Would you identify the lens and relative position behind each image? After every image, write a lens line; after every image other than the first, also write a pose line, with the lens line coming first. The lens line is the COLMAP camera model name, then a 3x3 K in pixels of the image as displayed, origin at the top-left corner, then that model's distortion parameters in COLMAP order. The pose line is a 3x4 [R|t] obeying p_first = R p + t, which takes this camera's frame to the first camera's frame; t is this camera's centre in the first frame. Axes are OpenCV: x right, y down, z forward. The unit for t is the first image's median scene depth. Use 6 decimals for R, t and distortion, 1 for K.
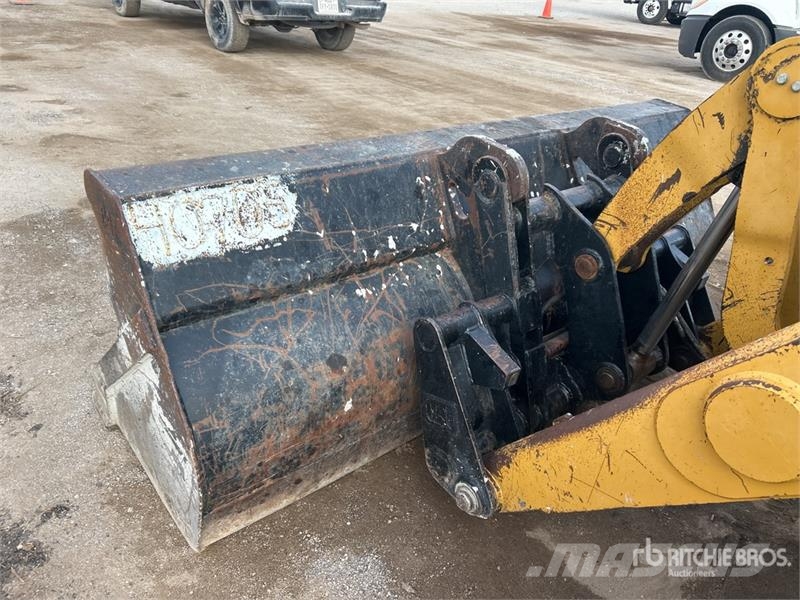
lens RADIAL K [[591.7, 0, 404.1], [0, 591.7, 294.4], [0, 0, 1]] dist [0.063762, -0.079878]
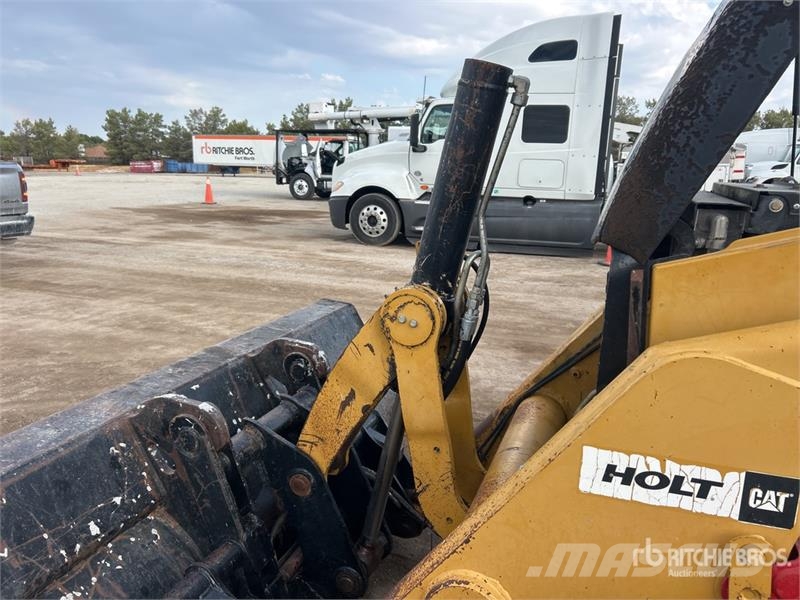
lens RADIAL K [[600.5, 0, 398.2], [0, 600.5, 307.8], [0, 0, 1]] dist [0.028907, -0.028621]
pose [[0.868631, -0.176994, 0.462766, 0.014081], [0.283579, 0.943502, -0.171428, -0.107664], [-0.406279, 0.280139, 0.869747, -0.095786]]
